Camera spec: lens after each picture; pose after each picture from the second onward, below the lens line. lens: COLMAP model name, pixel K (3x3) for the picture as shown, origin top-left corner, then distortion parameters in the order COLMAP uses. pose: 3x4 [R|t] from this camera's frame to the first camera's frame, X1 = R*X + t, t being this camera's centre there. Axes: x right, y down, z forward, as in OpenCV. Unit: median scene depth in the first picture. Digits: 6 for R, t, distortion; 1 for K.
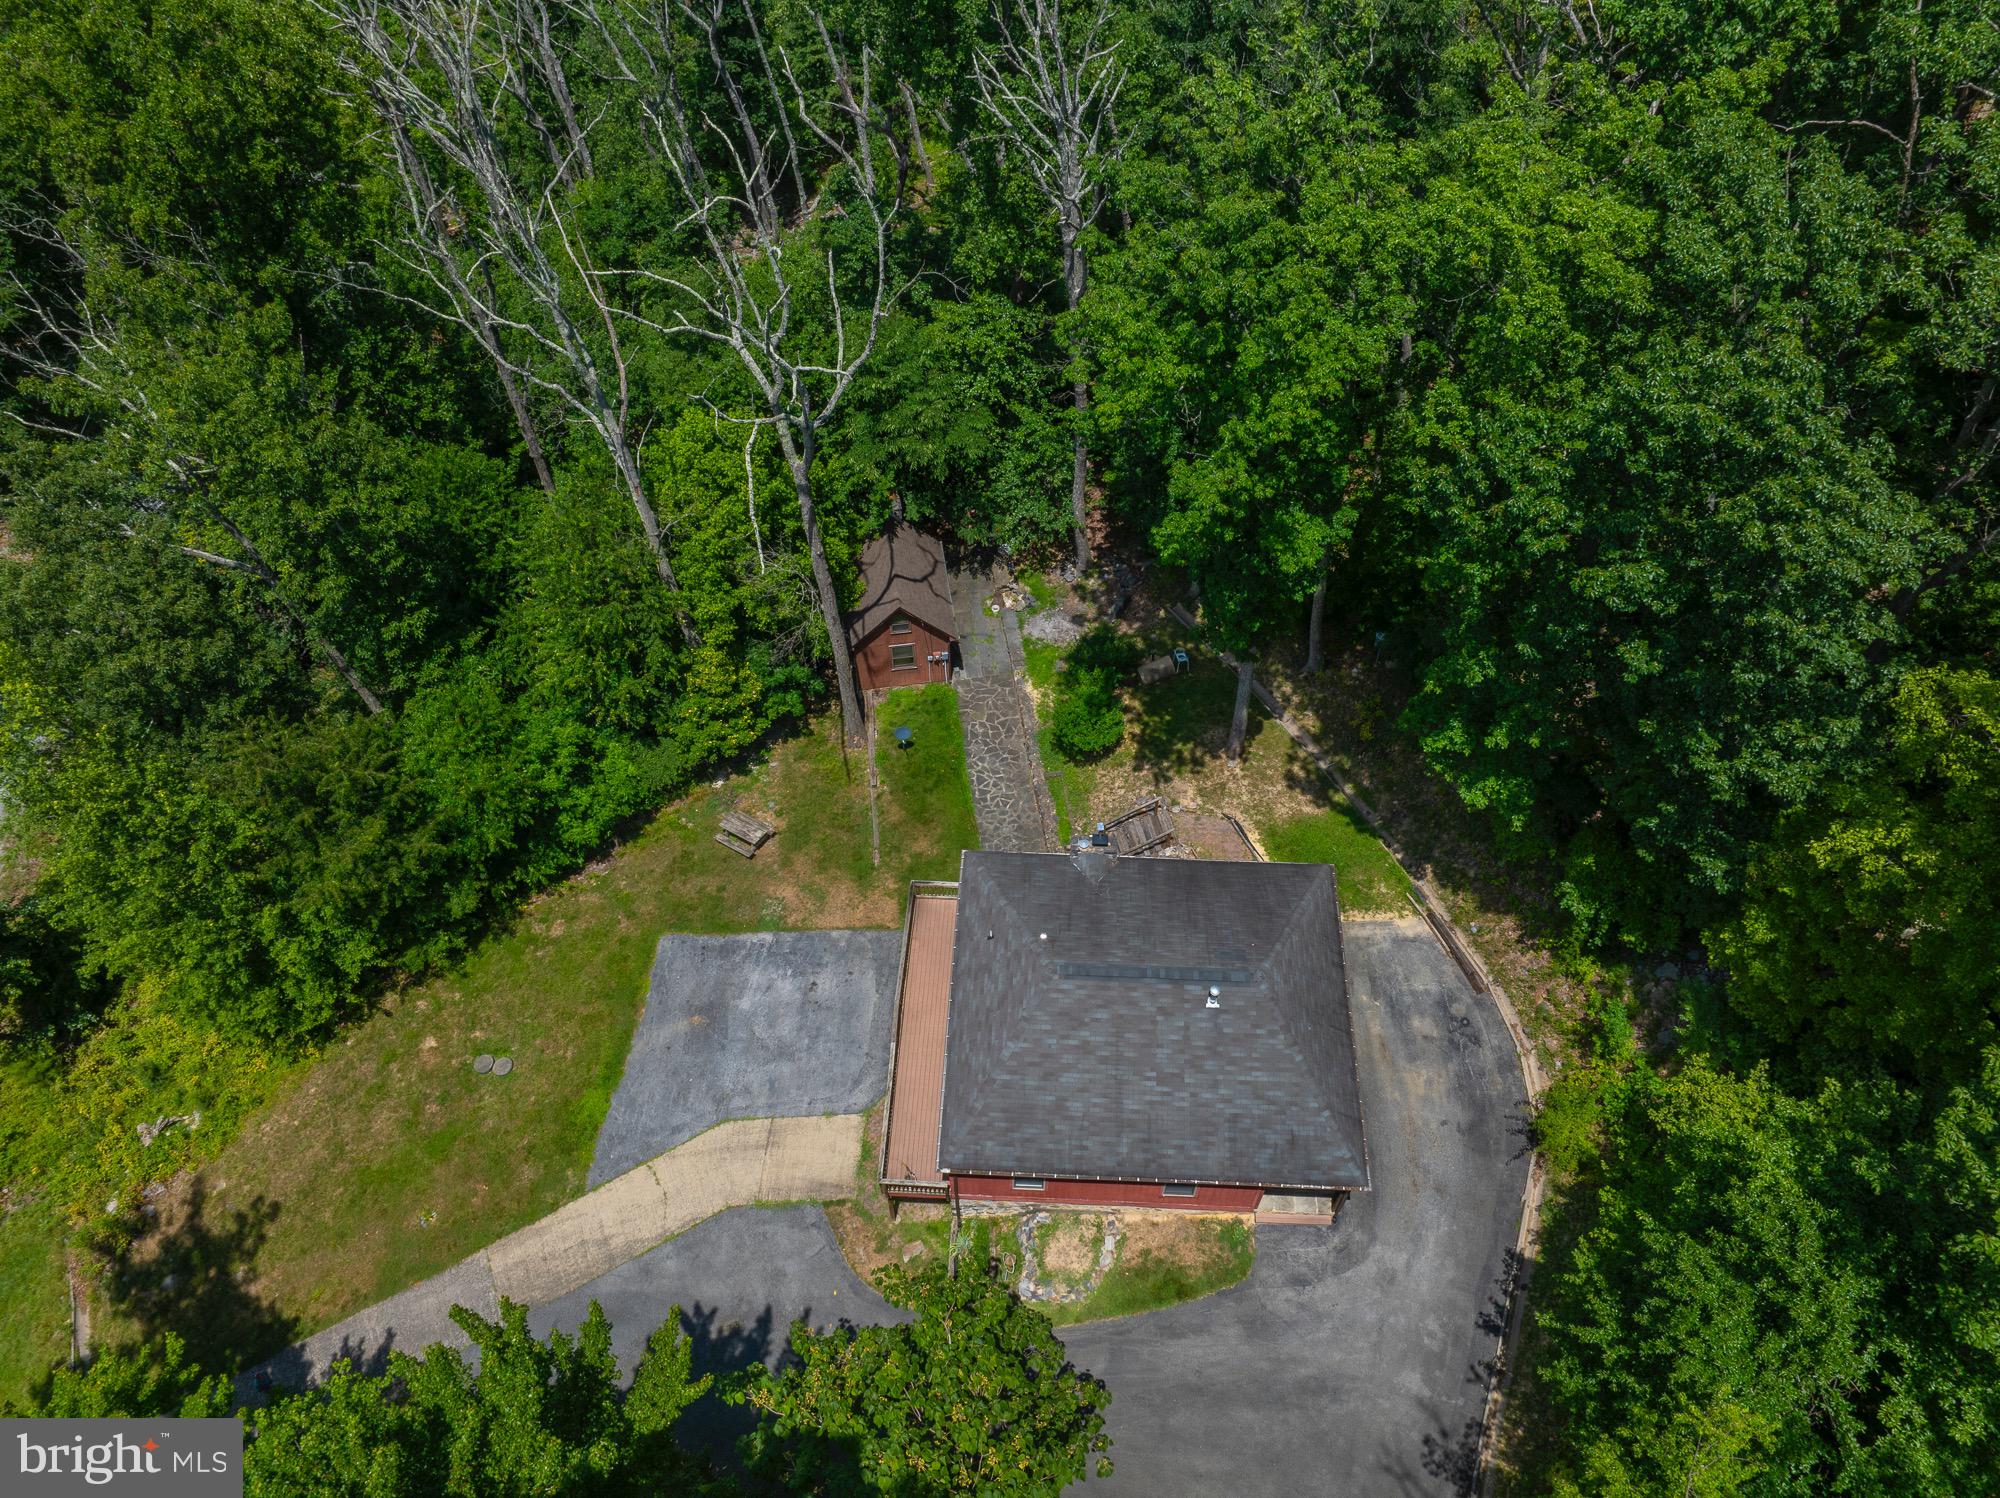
lens RADIAL K [[1402.6, 0, 1000.9], [0, 1402.6, 746.1], [0, 0, 1]] dist [-0.040936, -0.000615]
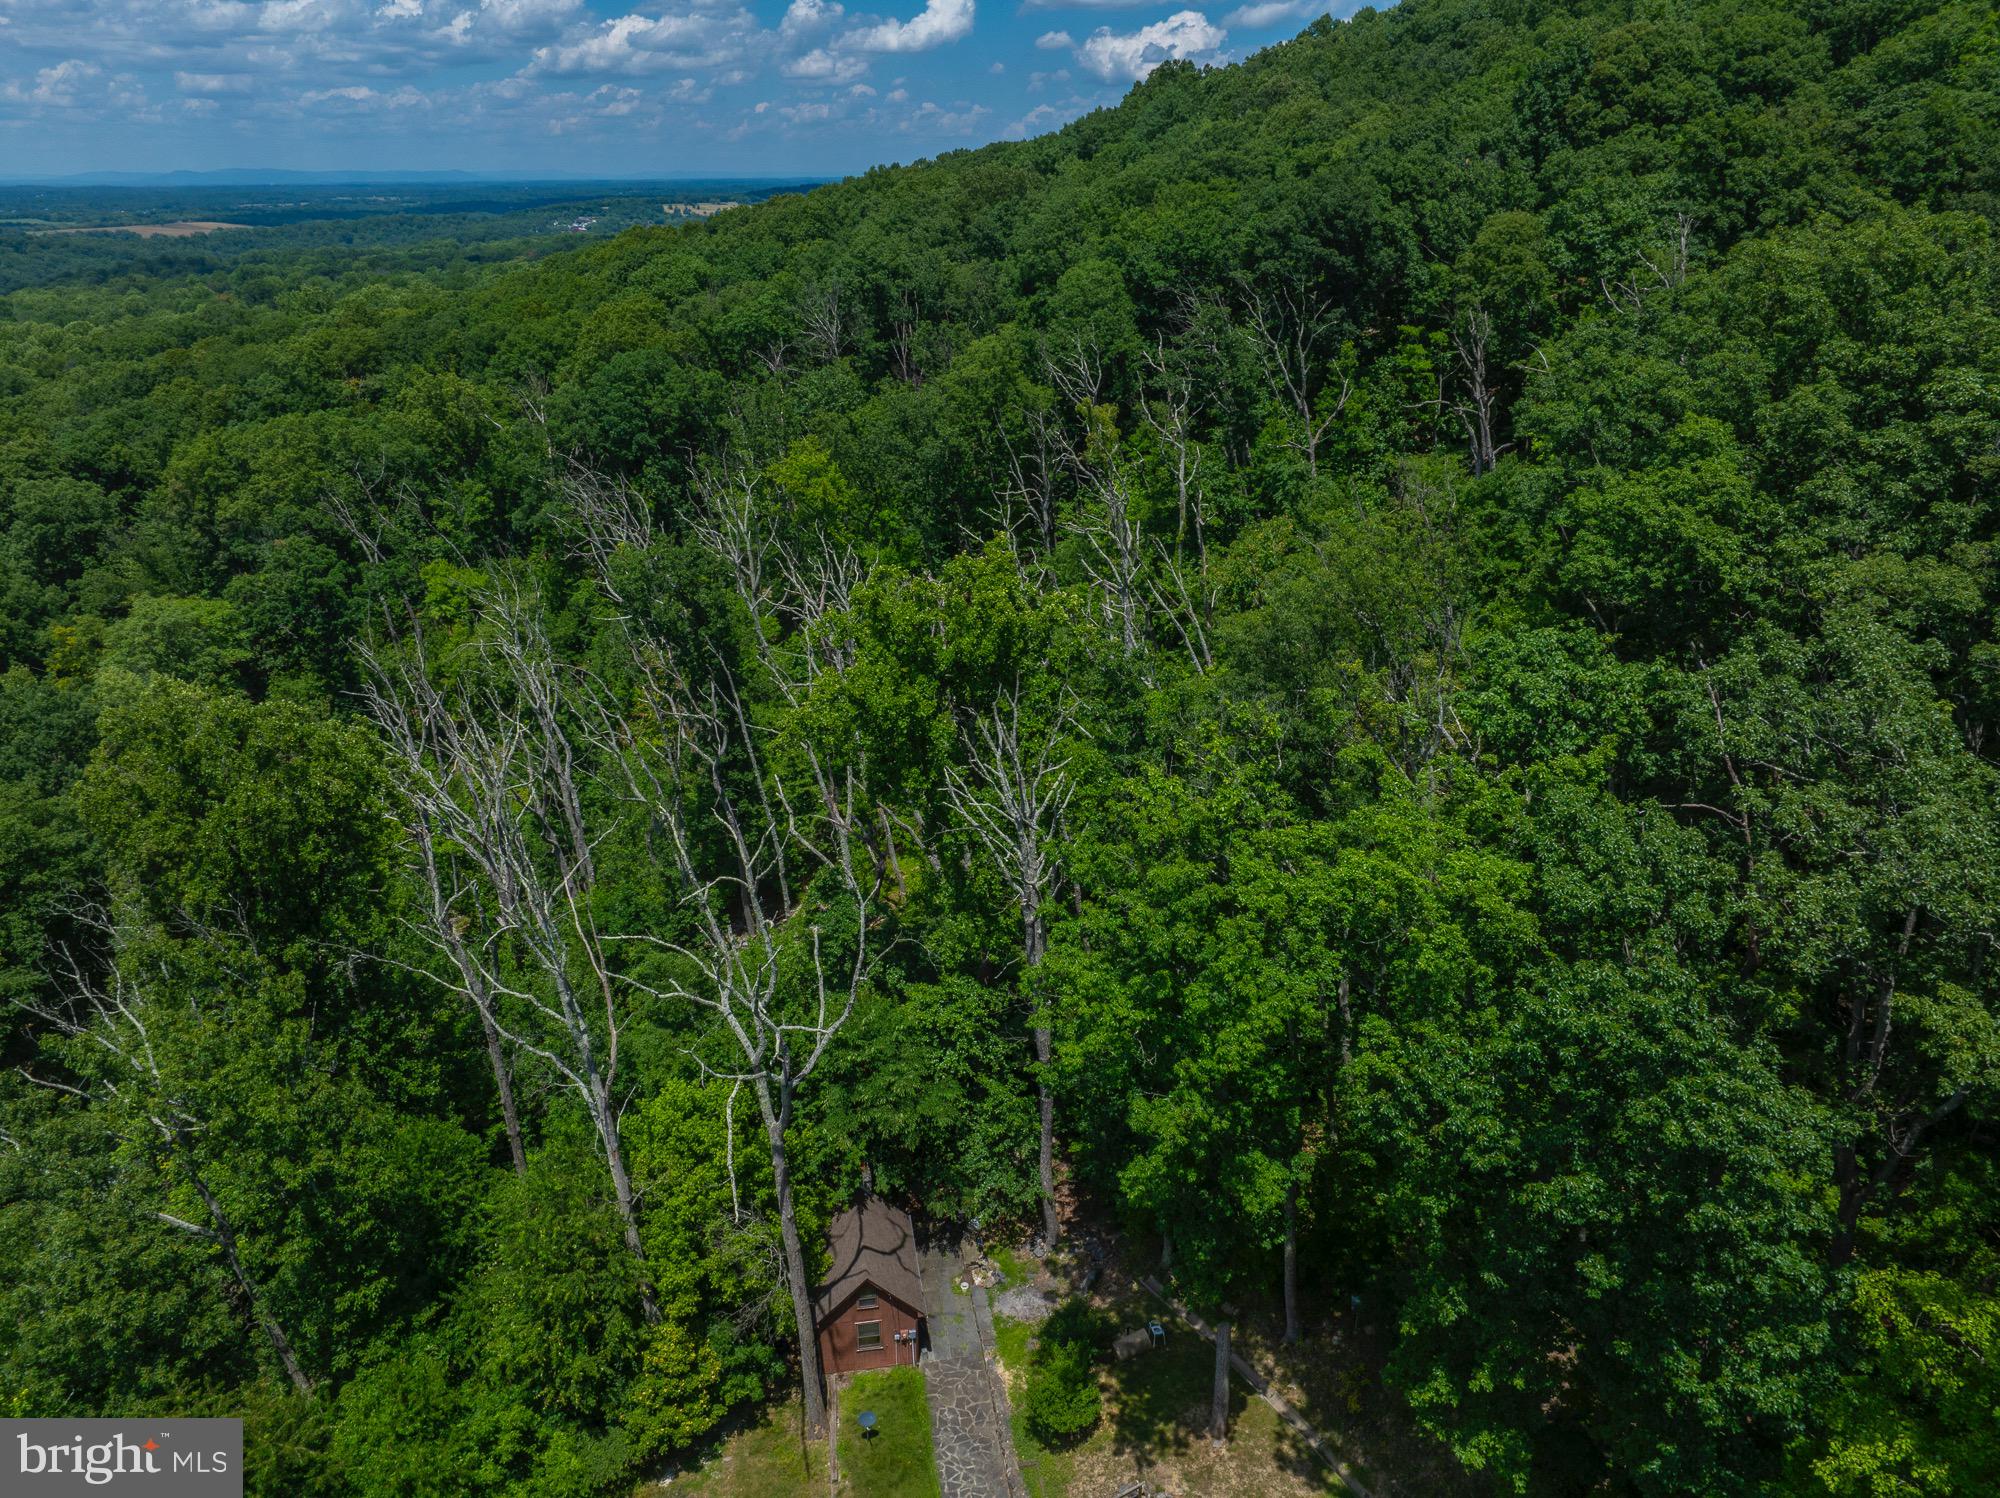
lens RADIAL K [[1405.0, 0, 998.5], [0, 1405.0, 745.6], [0, 0, 1]] dist [-0.046182, 0.006597]
pose [[0.999694, -0.004113, 0.024385, -0.003085], [0.015413, 0.874737, -0.484353, 0.053847], [-0.019338, 0.484580, 0.874533, -0.043508]]
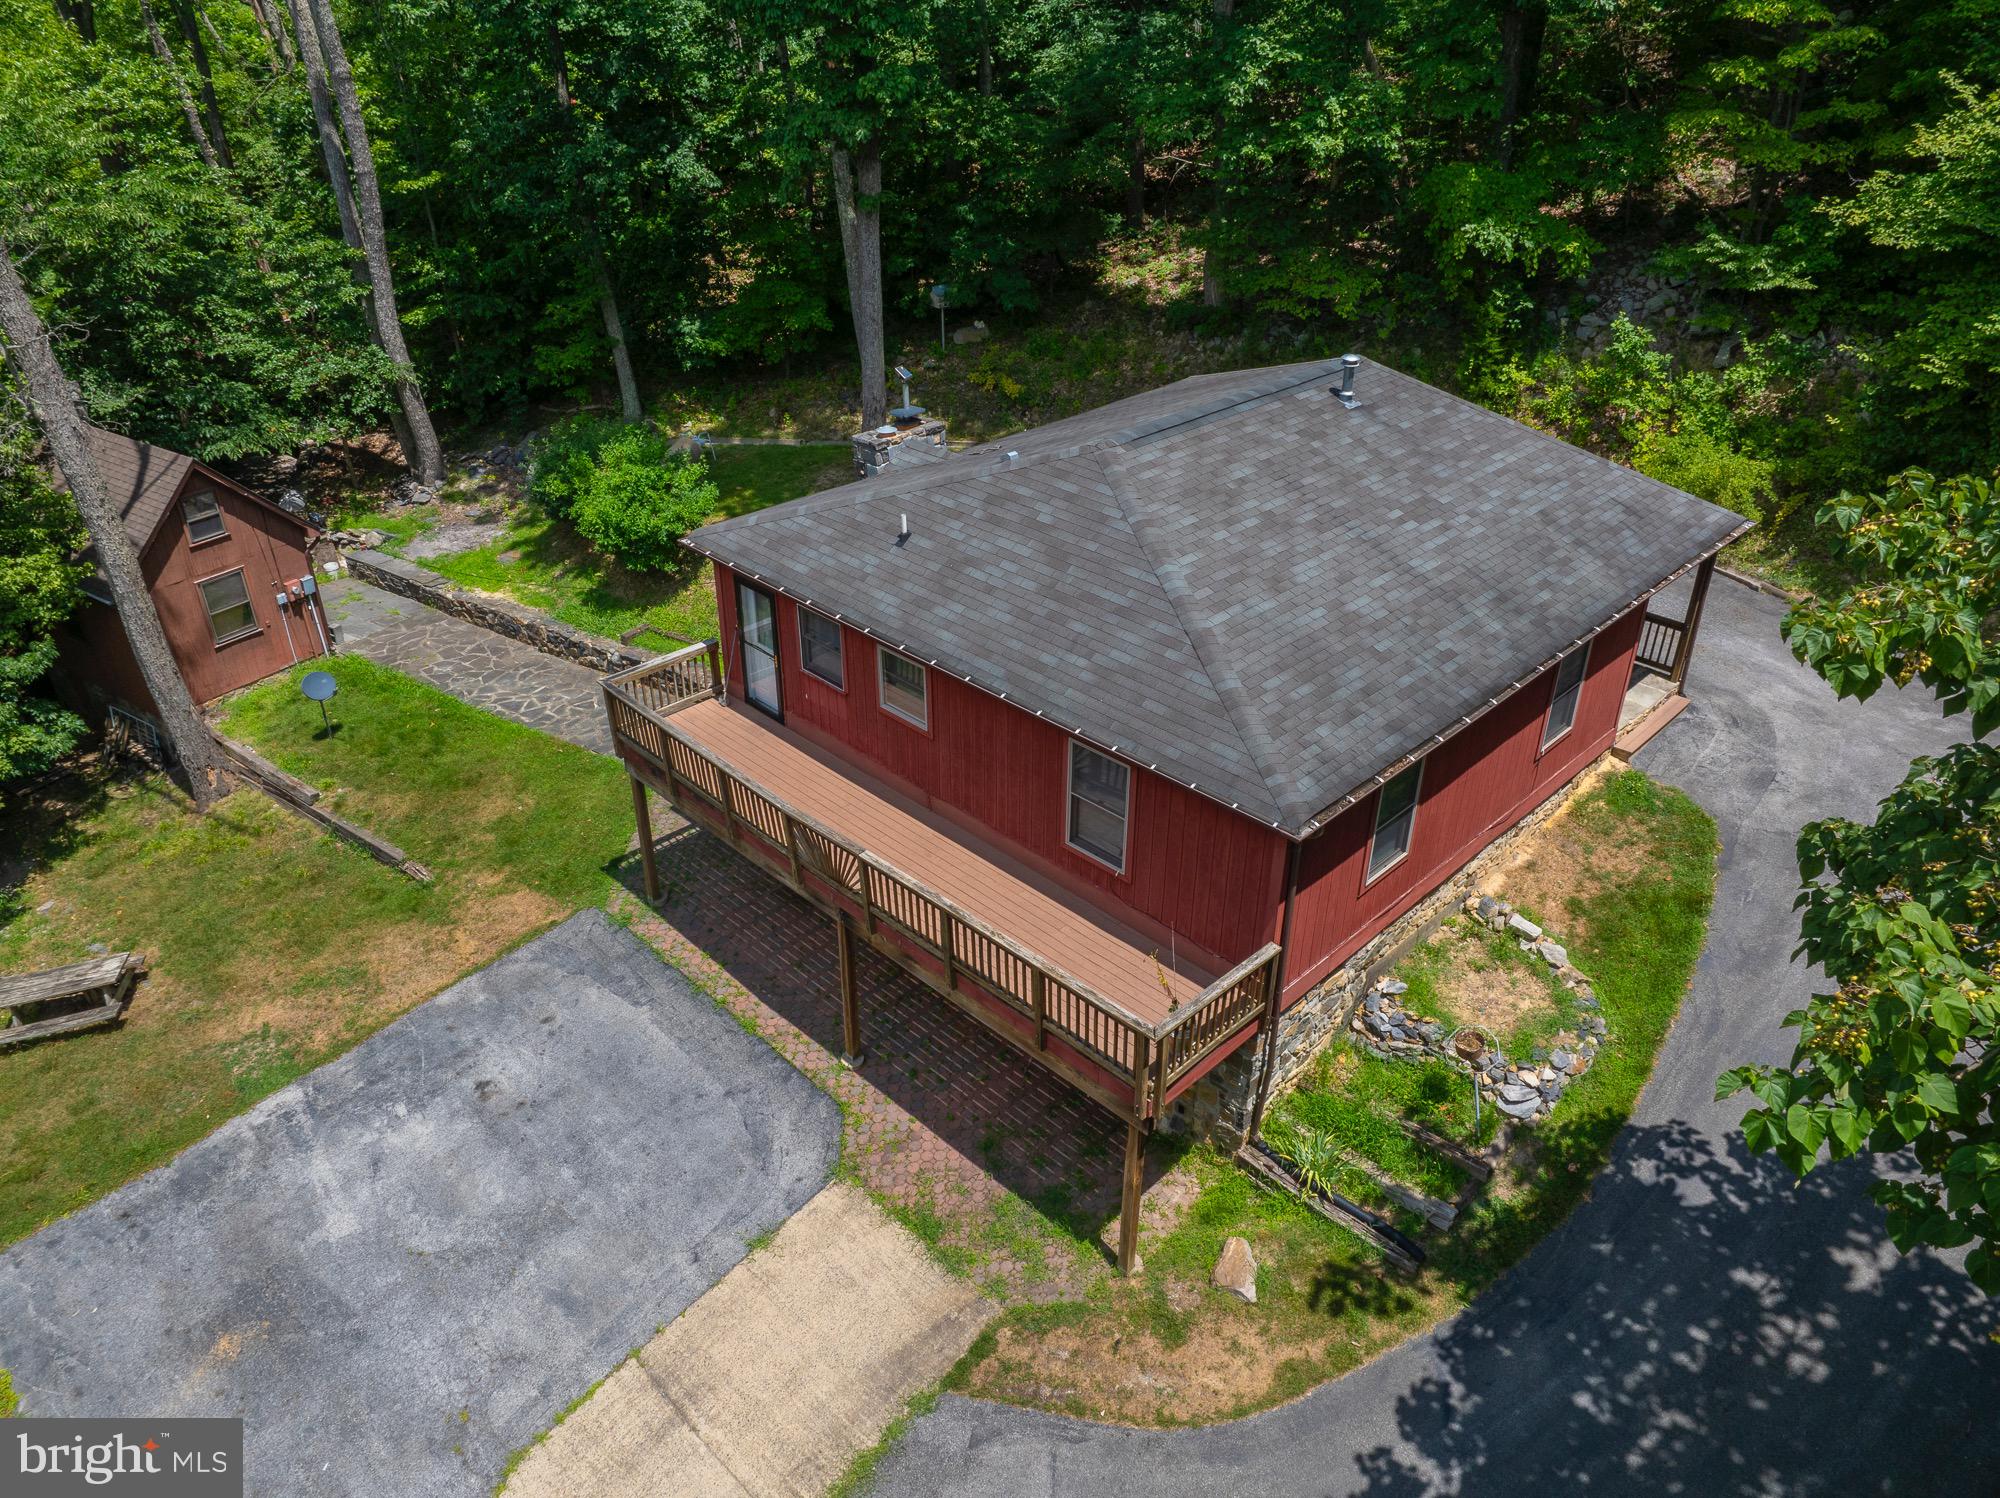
lens RADIAL K [[1386.1, 0, 1001.3], [0, 1386.1, 740.7], [0, 0, 1]] dist [-0.059385, 0.030625]
pose [[0.674650, -0.372541, 0.637229, -0.242939], [0.572660, 0.808866, -0.133404, 0.225600], [-0.465734, 0.454916, 0.759041, 0.597469]]
